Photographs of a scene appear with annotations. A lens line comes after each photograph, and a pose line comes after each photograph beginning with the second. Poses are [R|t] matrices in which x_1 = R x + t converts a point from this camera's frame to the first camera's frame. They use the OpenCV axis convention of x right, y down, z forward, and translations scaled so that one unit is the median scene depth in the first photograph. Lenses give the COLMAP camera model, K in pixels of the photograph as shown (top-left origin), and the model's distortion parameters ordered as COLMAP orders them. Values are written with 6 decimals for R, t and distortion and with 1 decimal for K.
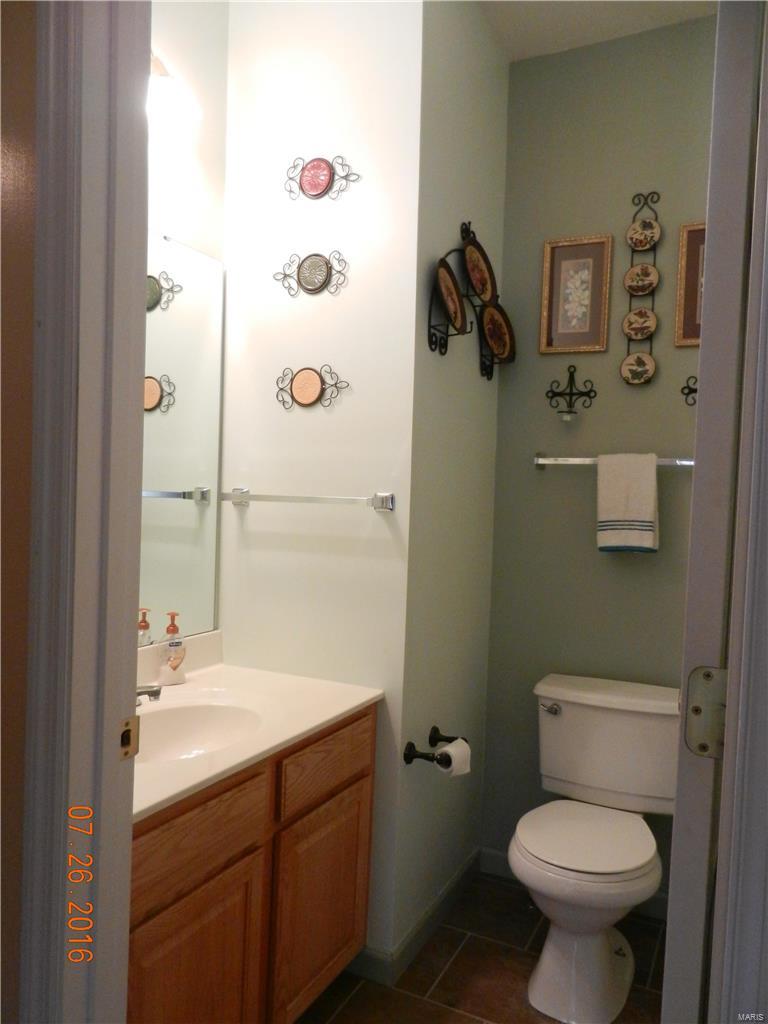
lens RADIAL K [[768.8, 0, 382.7], [0, 768.8, 517.3], [0, 0, 1]] dist [0.006791, 0.011620]
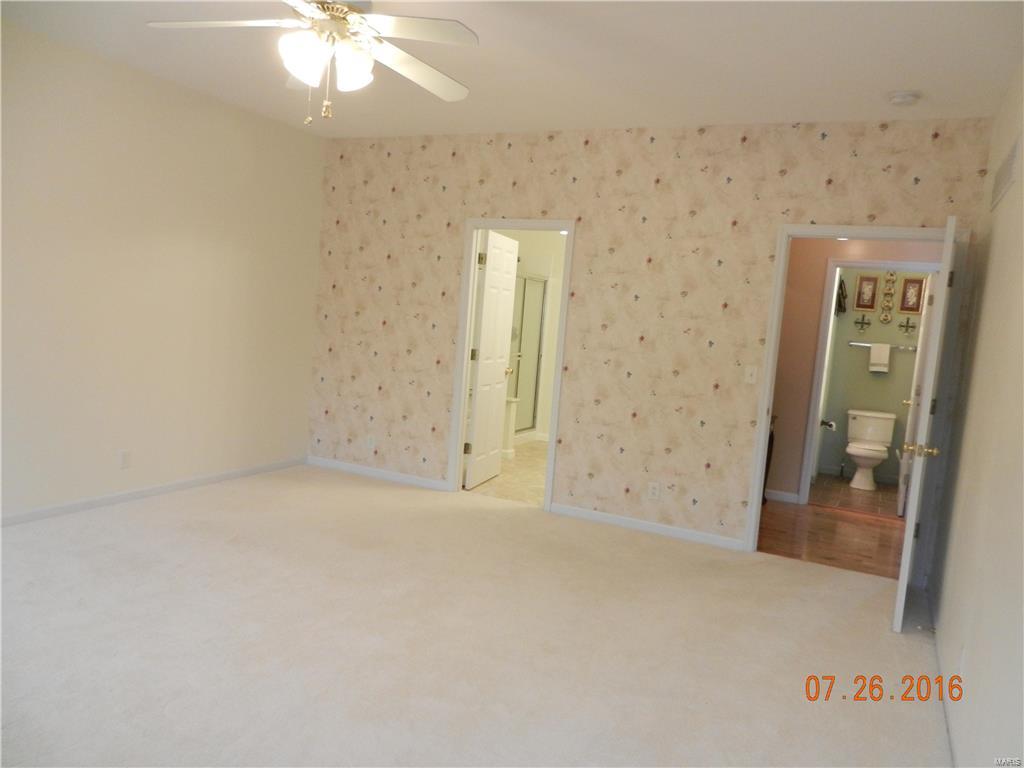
lens RADIAL K [[768.8, 0, 513.8], [0, 768.8, 382.9], [0, 0, 1]] dist [0.006791, 0.011620]
pose [[0.998941, 0.045937, 0.002499, -1.268575], [-0.046002, 0.996799, 0.065384, -0.057561], [0.000512, -0.065430, 0.997857, -2.341231]]
